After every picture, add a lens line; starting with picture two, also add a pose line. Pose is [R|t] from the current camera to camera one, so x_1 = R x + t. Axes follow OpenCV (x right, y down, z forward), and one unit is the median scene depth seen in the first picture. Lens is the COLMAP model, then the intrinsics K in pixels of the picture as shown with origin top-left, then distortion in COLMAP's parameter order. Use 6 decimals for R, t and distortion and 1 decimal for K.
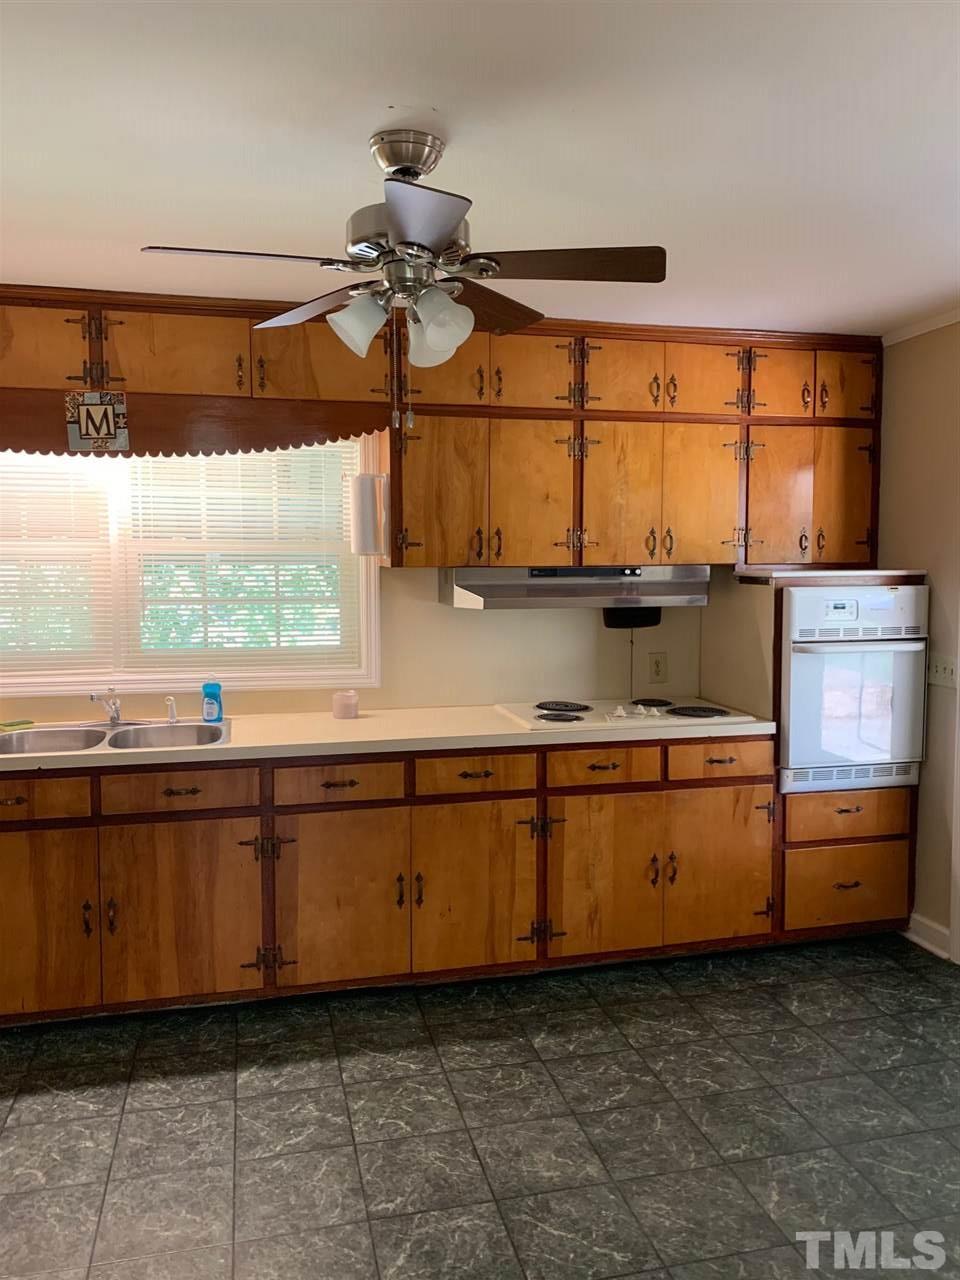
lens RADIAL K [[963.3, 0, 483.1], [0, 963.3, 632.6], [0, 0, 1]] dist [0.039532, -0.064570]
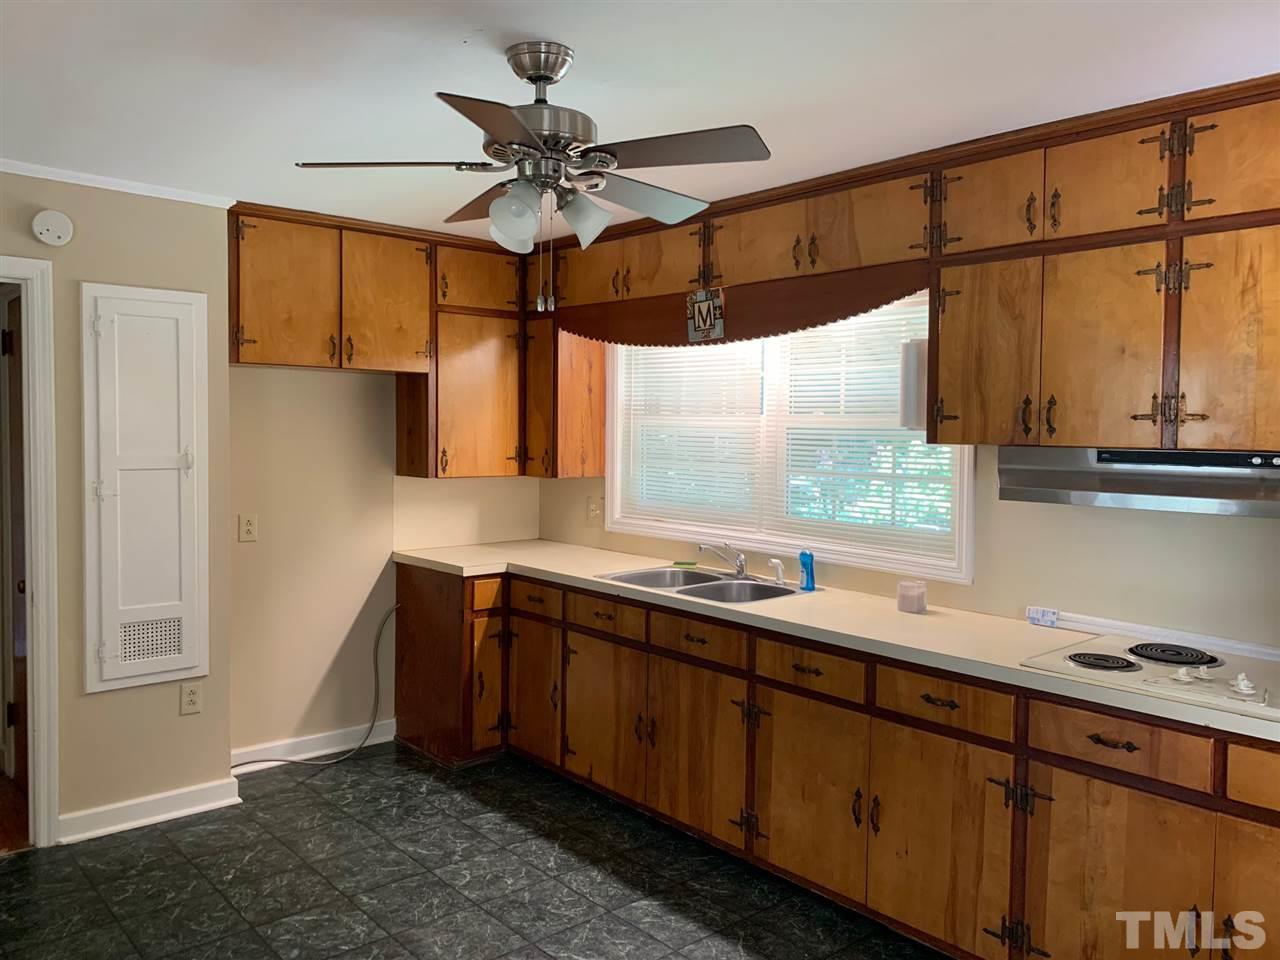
lens RADIAL K [[963.3, 0, 625.0], [0, 963.3, 462.7], [0, 0, 1]] dist [0.039532, -0.064570]
pose [[0.452692, 0.040481, -0.890748, 0.580551], [-0.078812, 0.996876, 0.005250, -0.035603], [0.888177, 0.067824, 0.454468, 0.373724]]
